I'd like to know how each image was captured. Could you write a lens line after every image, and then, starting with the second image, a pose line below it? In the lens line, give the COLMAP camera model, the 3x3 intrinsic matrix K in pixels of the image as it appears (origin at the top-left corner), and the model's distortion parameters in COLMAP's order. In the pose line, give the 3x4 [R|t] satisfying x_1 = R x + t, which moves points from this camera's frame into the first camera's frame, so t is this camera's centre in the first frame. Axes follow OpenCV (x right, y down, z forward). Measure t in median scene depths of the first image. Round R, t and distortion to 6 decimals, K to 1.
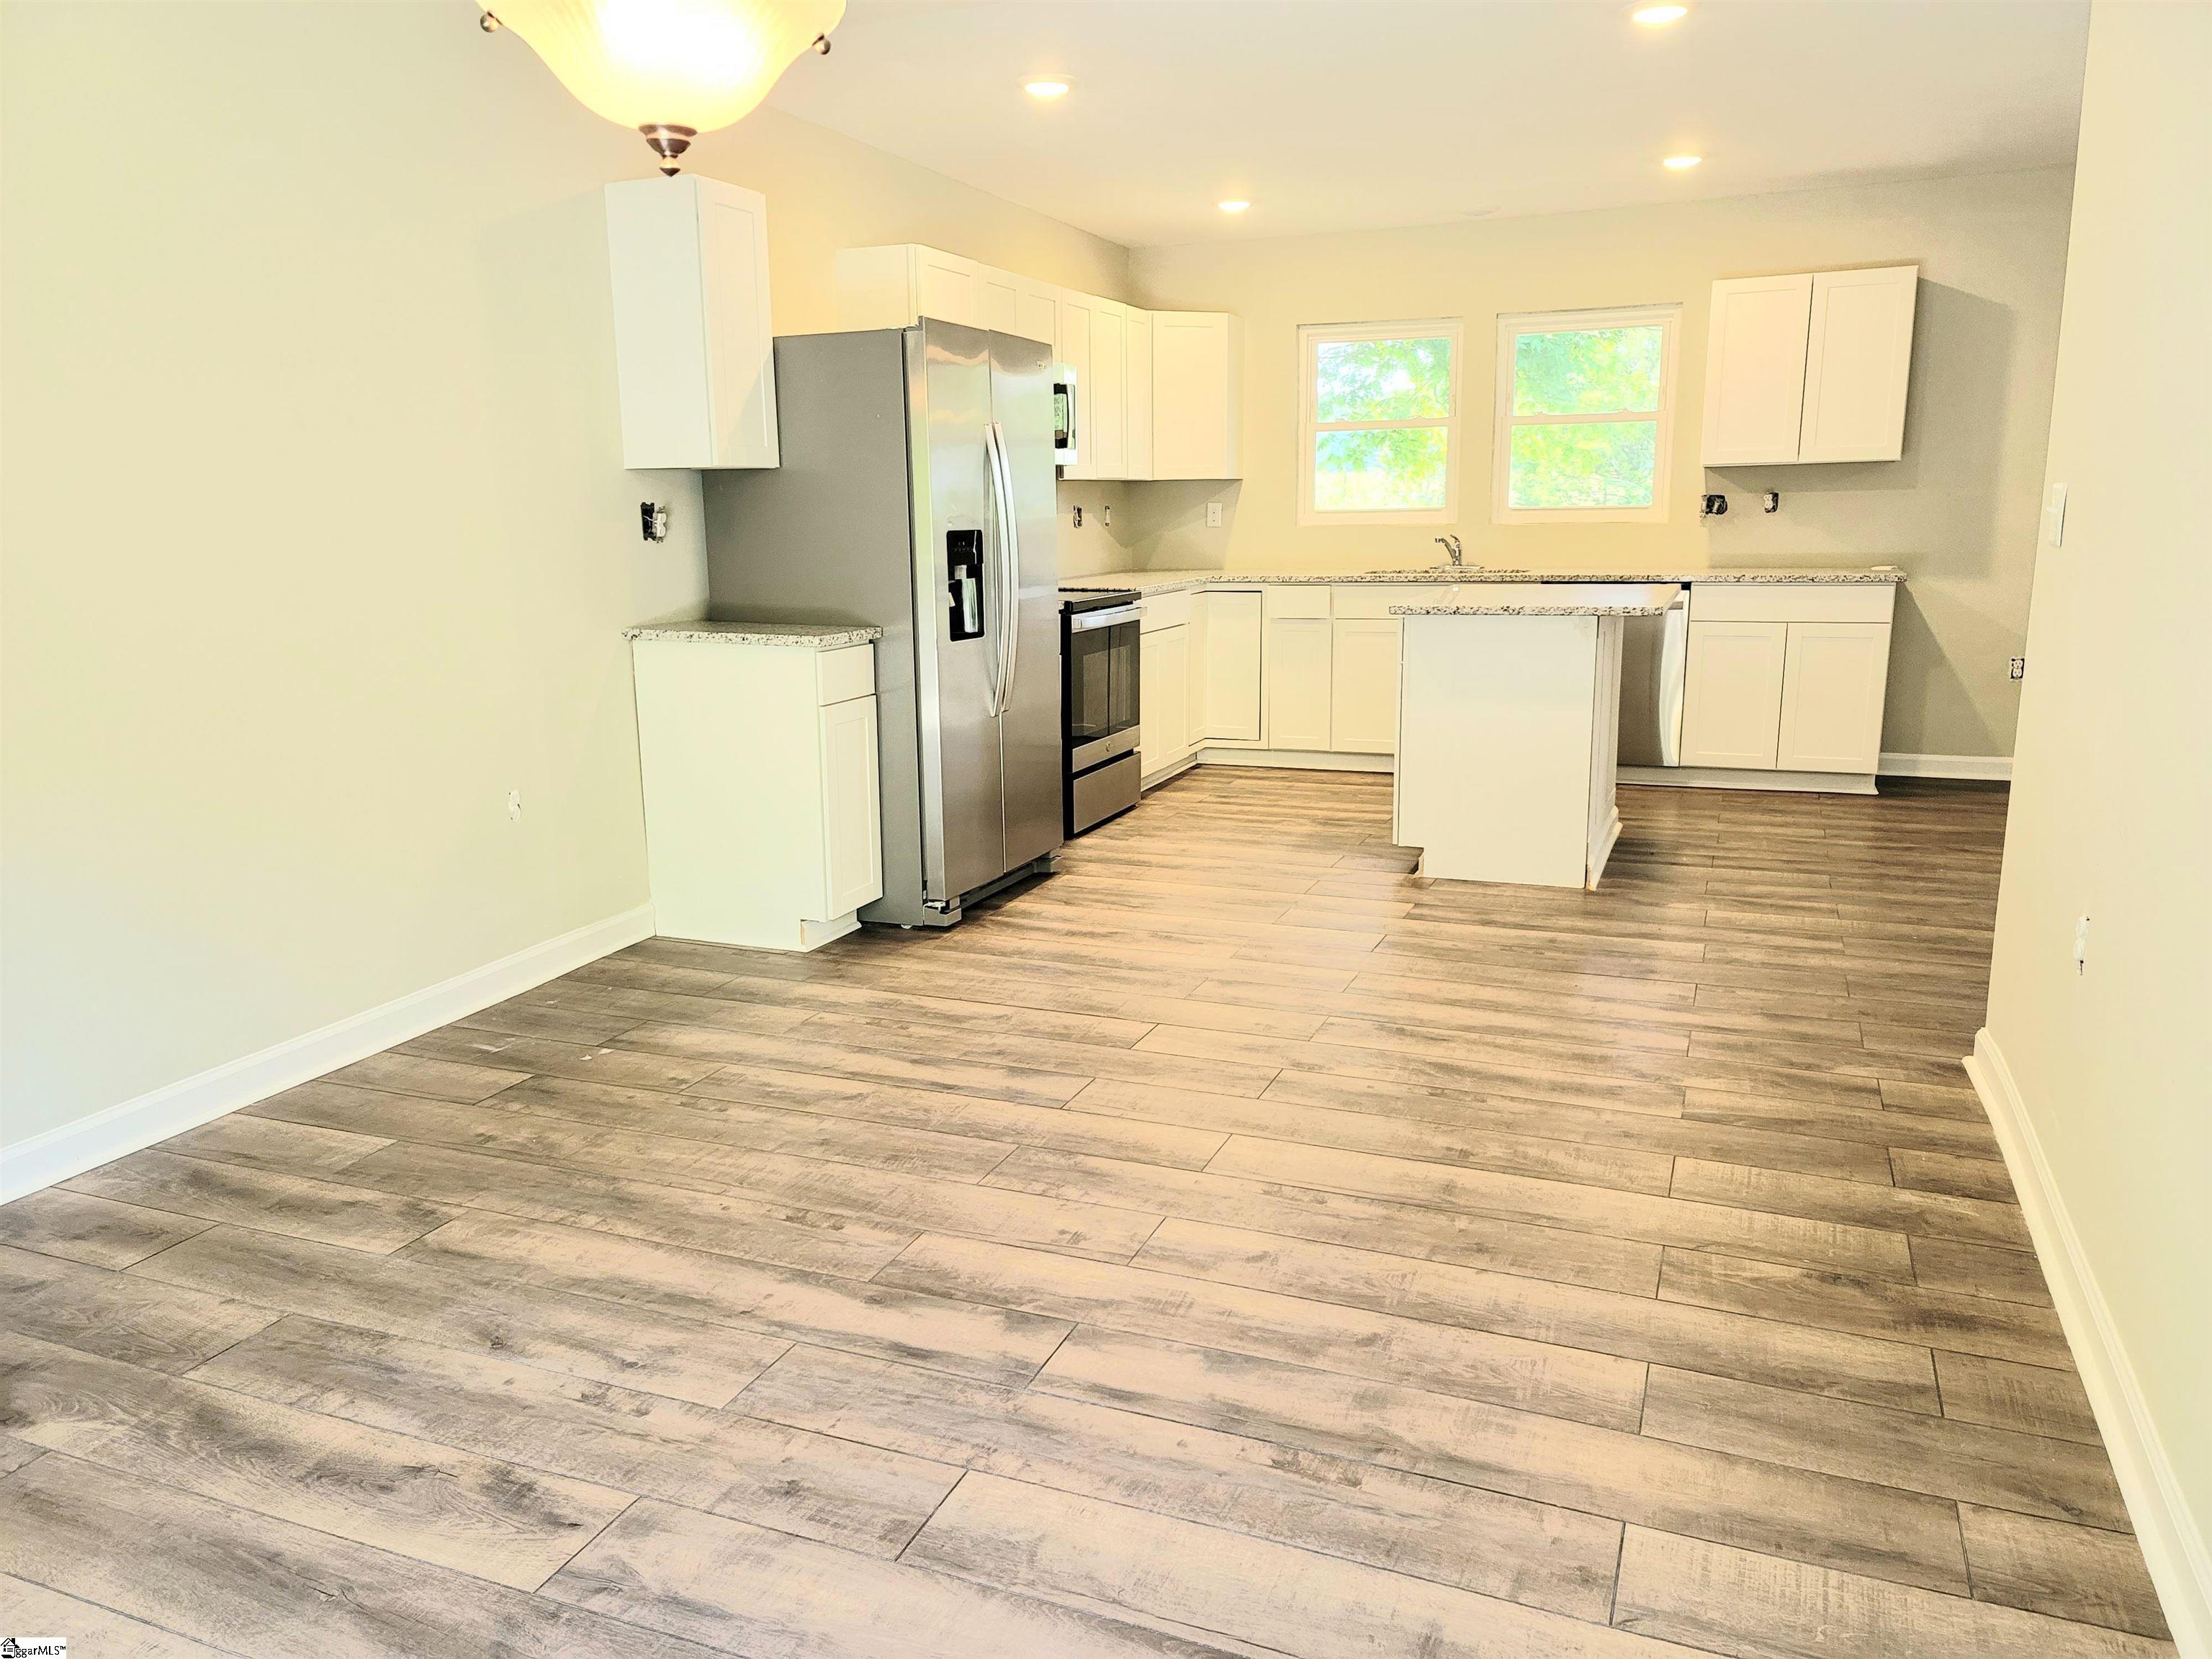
lens RADIAL K [[1599.6, 0, 1075.9], [0, 1599.6, 824.1], [0, 0, 1]] dist [0.076610, -0.055072]
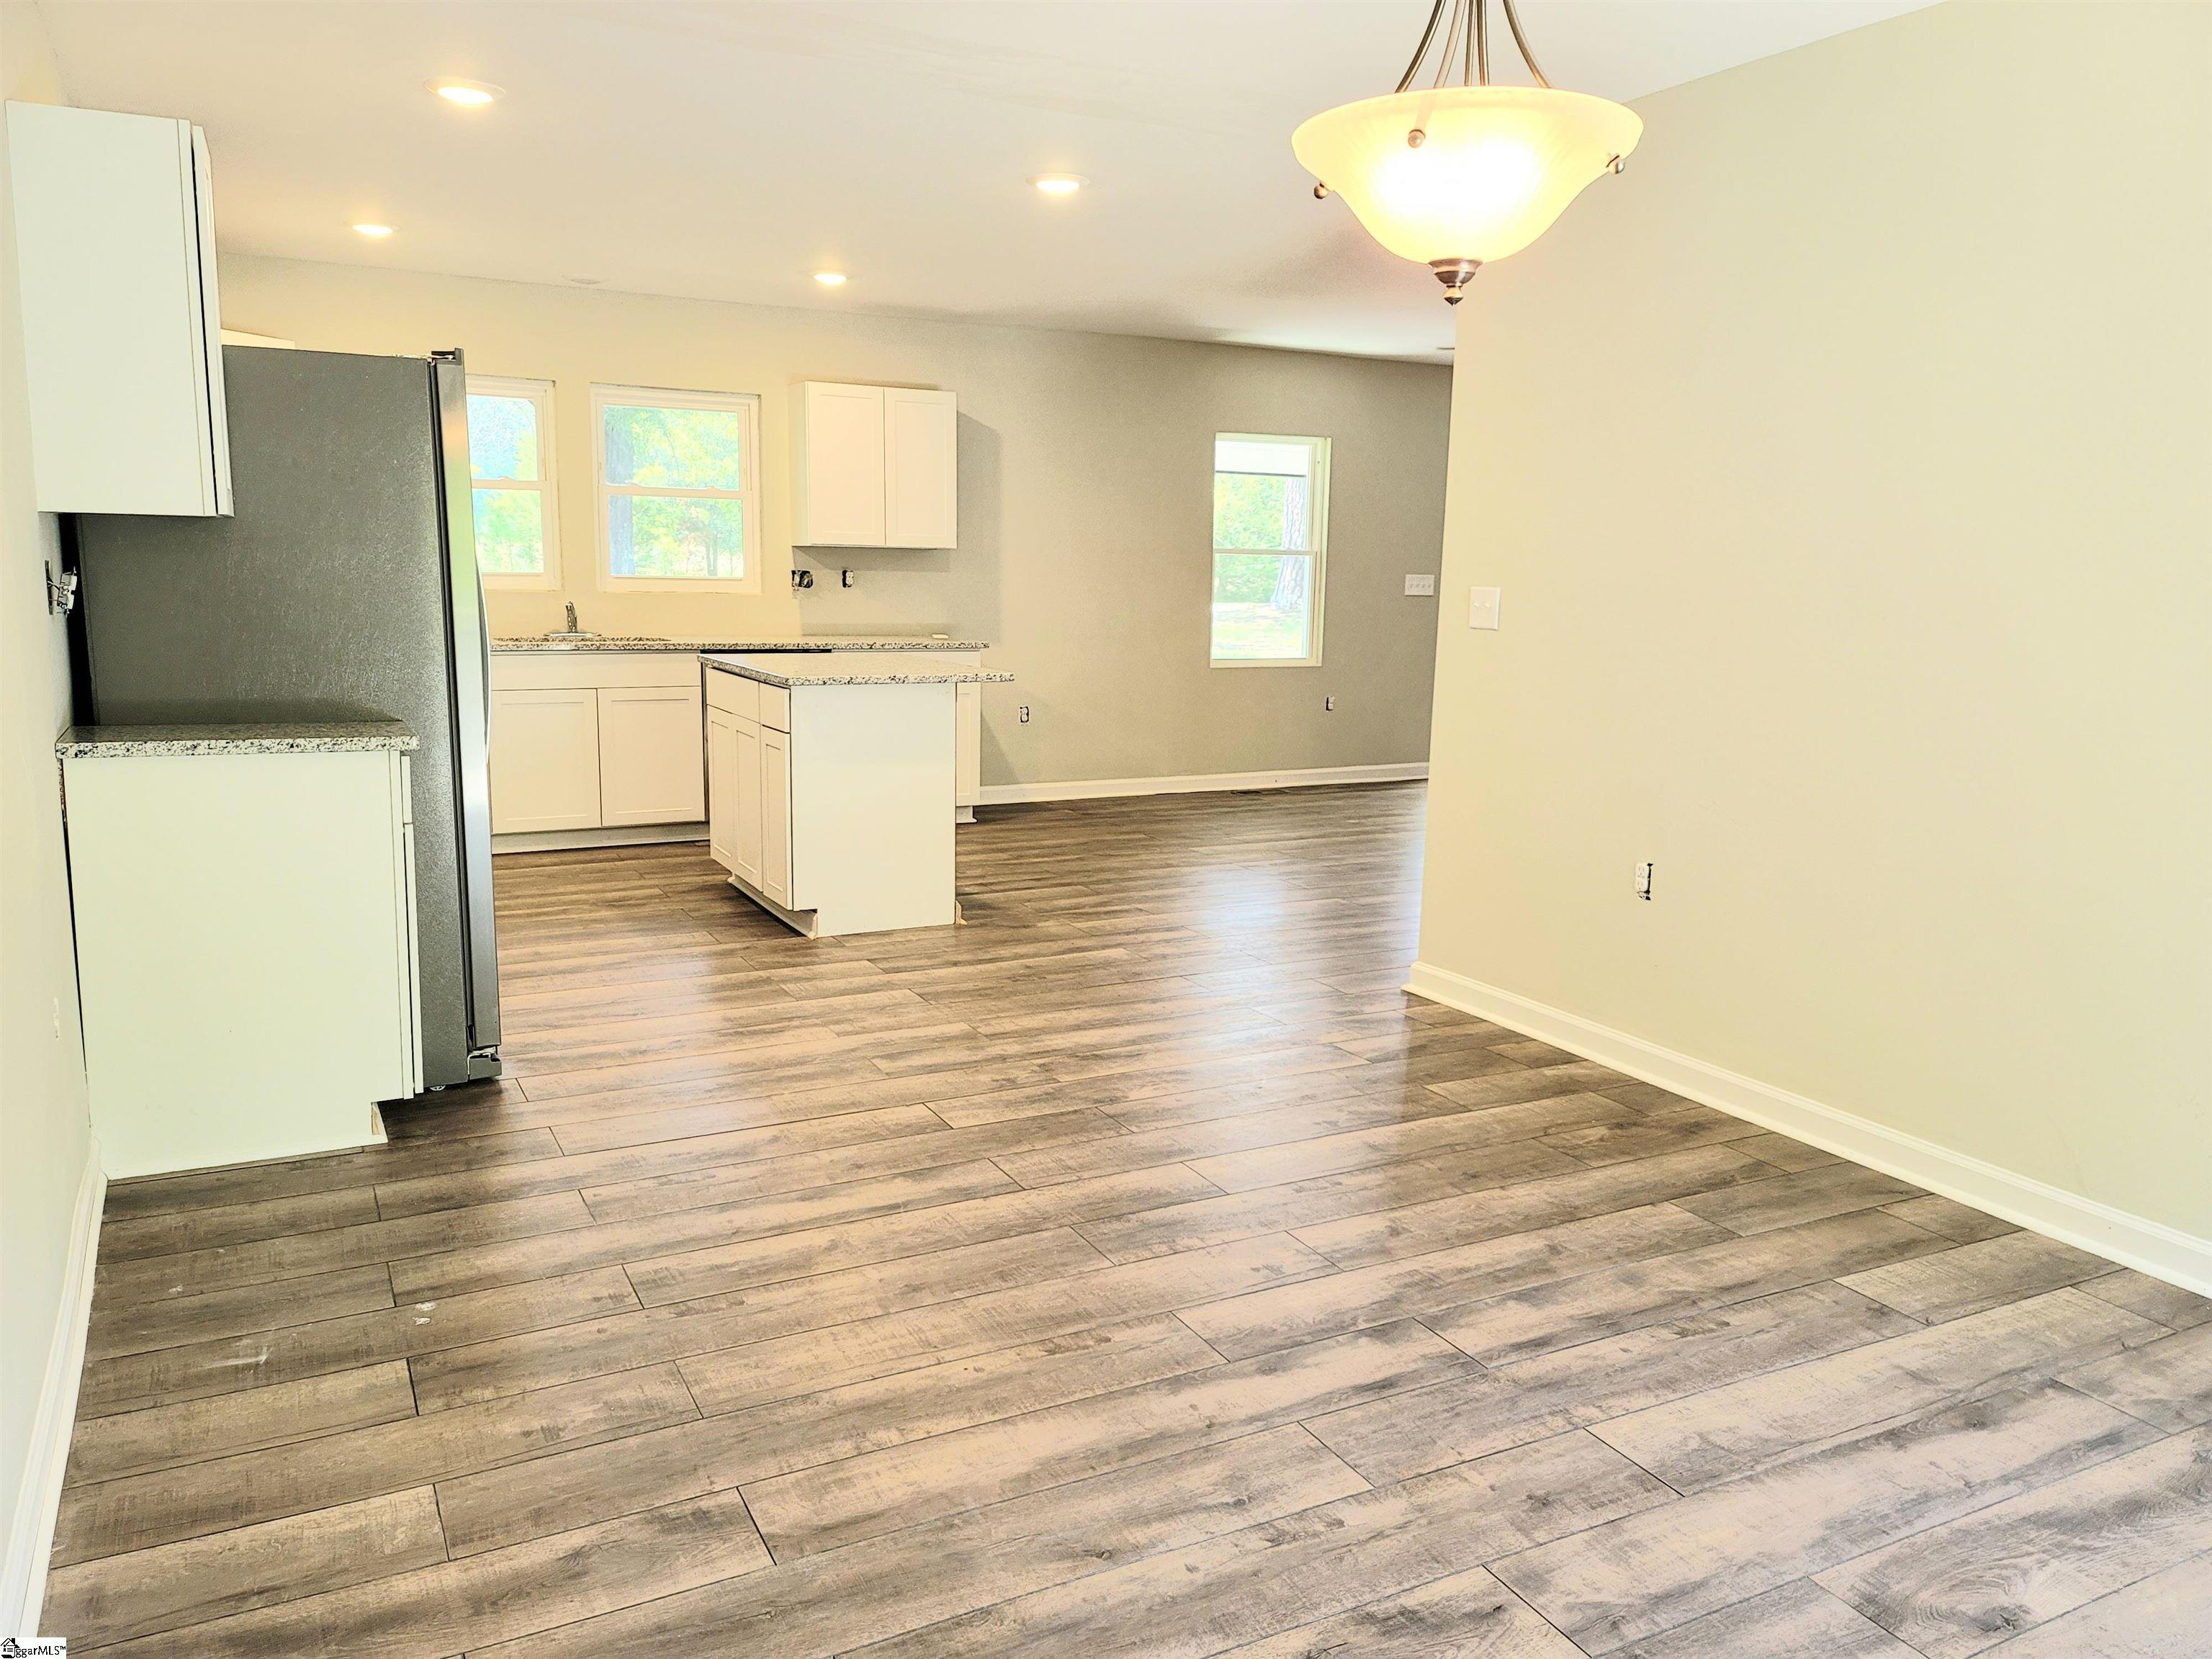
lens RADIAL K [[1606.5, 0, 1096.2], [0, 1606.5, 827.4], [0, 0, 1]] dist [0.080983, -0.080099]
pose [[0.643941, -0.099808, 0.758537, -0.620635], [0.124126, 0.991948, 0.025147, -0.056822], [-0.754939, 0.077961, 0.651145, 0.253366]]
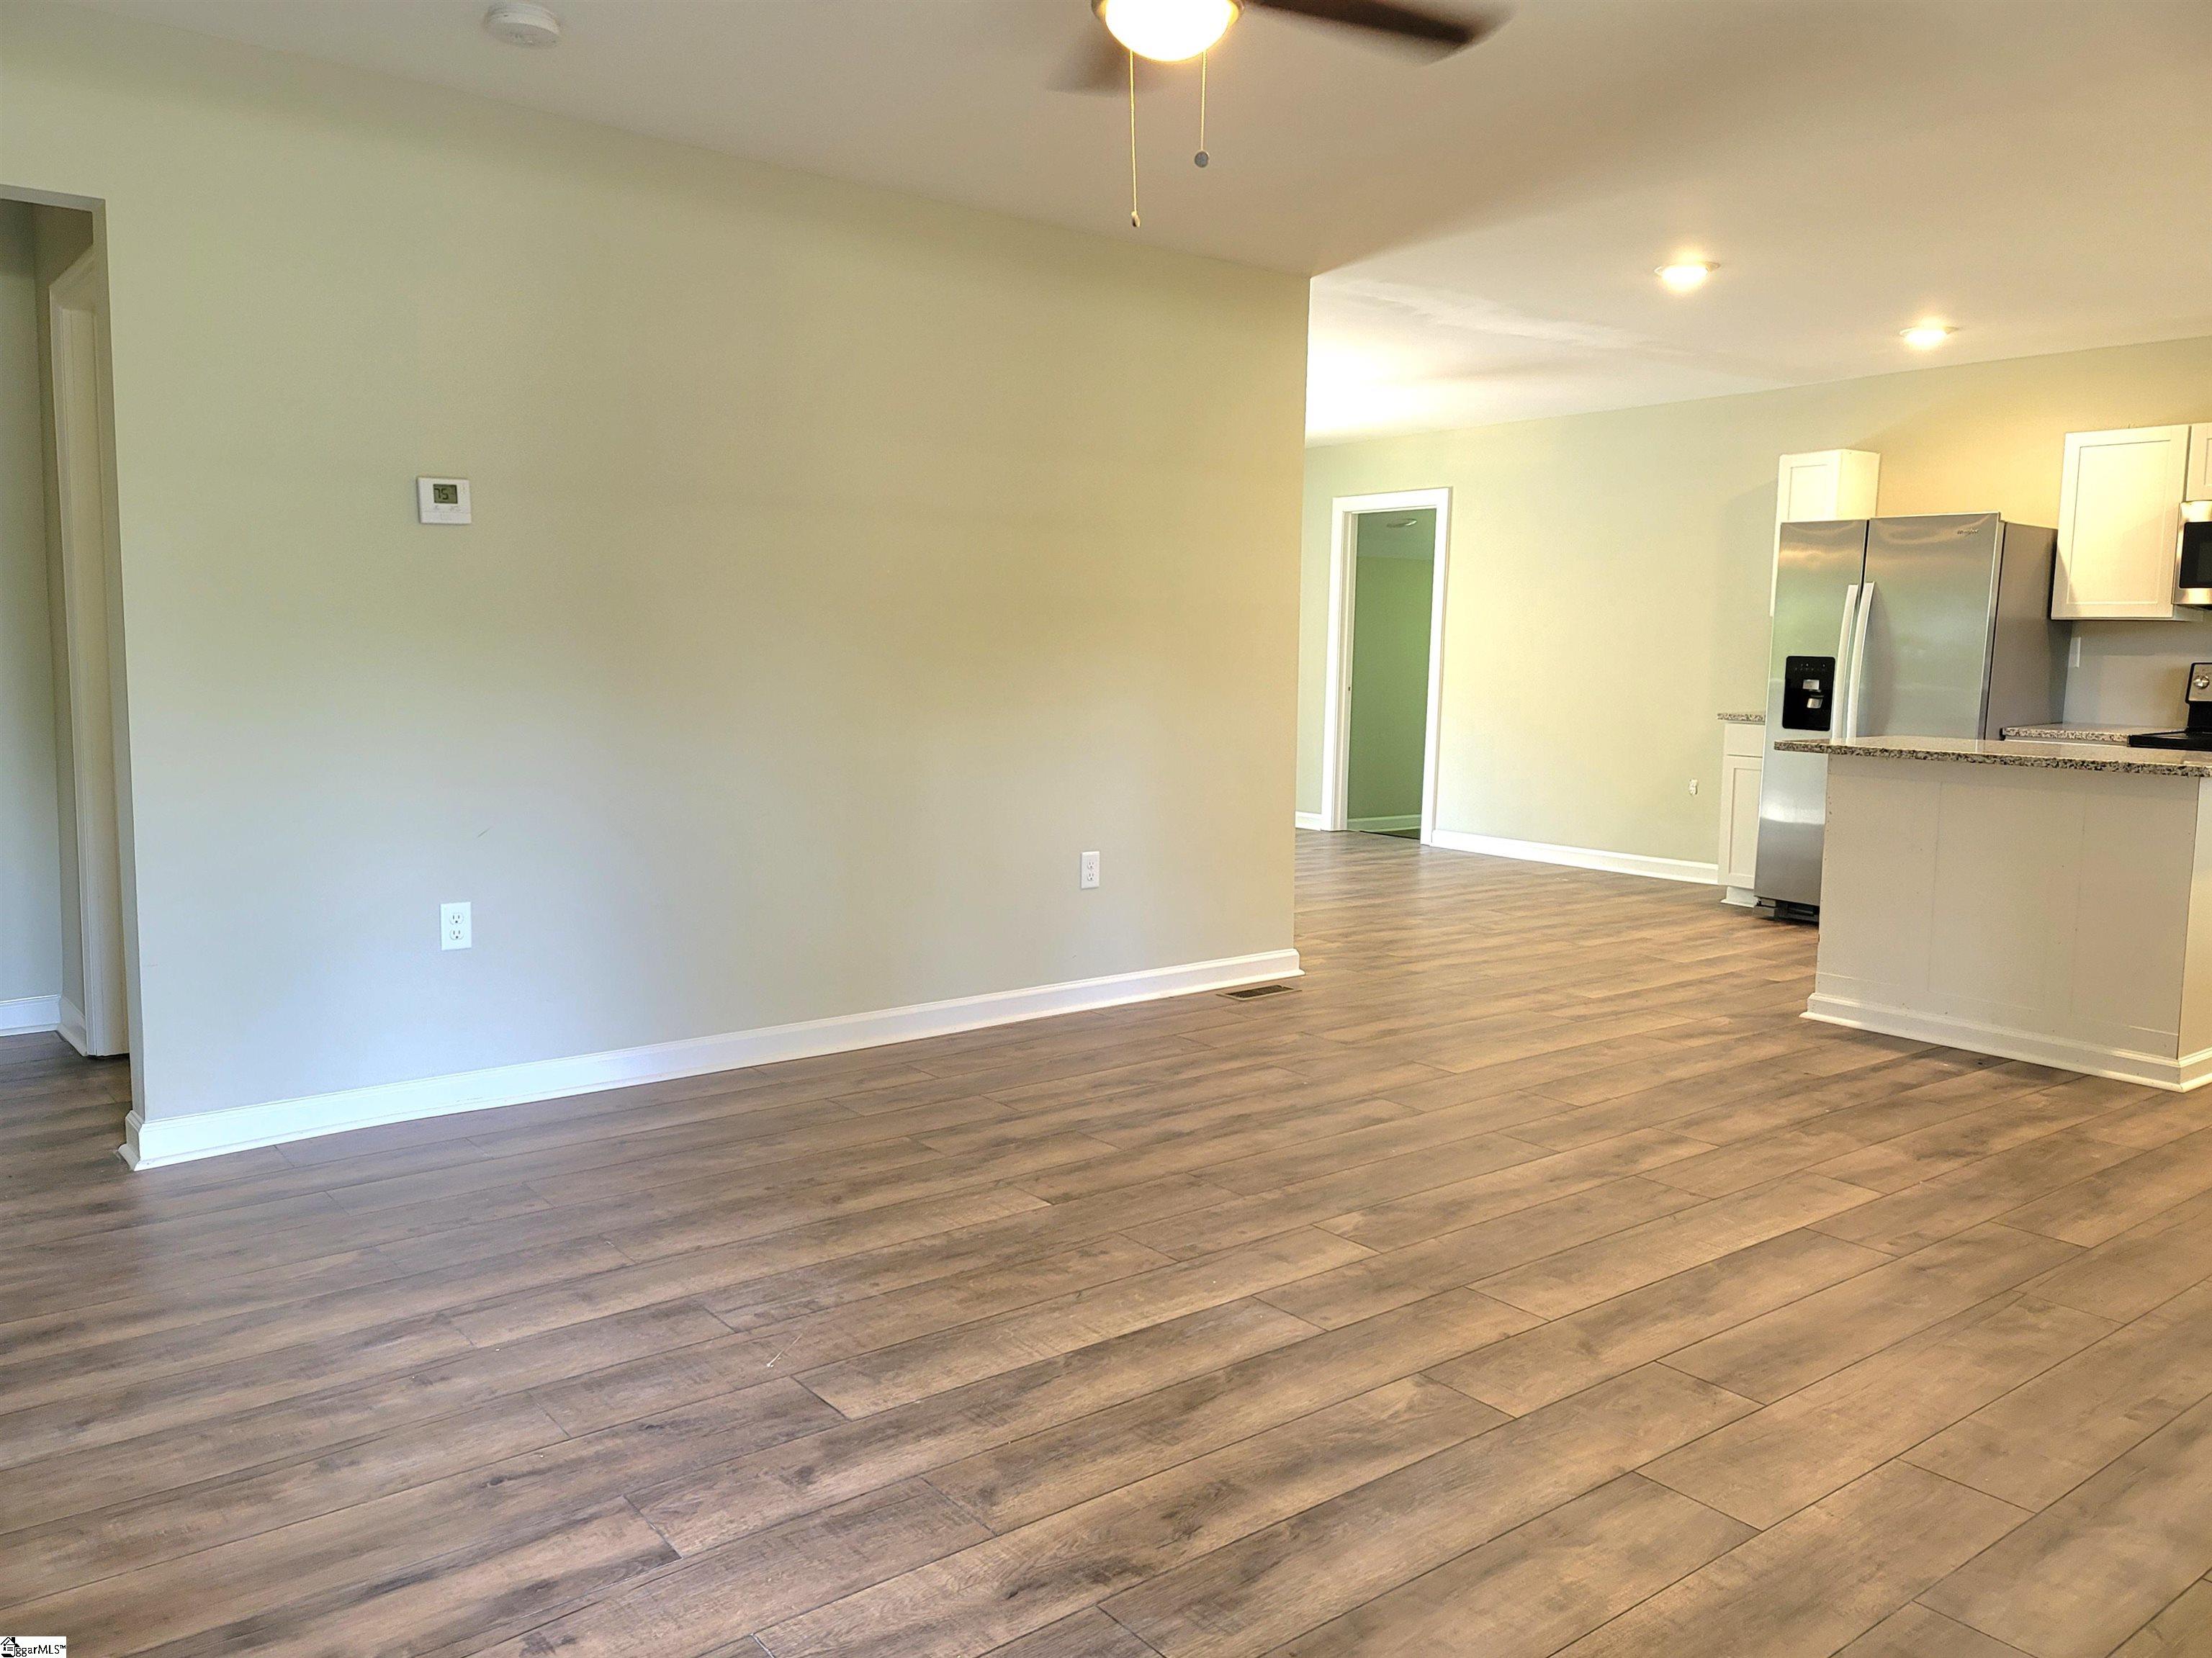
lens RADIAL K [[1644.2, 0, 1107.8], [0, 1644.2, 810.2], [0, 0, 1]] dist [0.047986, -0.006188]
pose [[-0.486090, 0.094666, -0.868766, 1.900225], [-0.183263, 0.960969, 0.207252, -0.294697], [0.854477, 0.259956, -0.449769, 1.408565]]
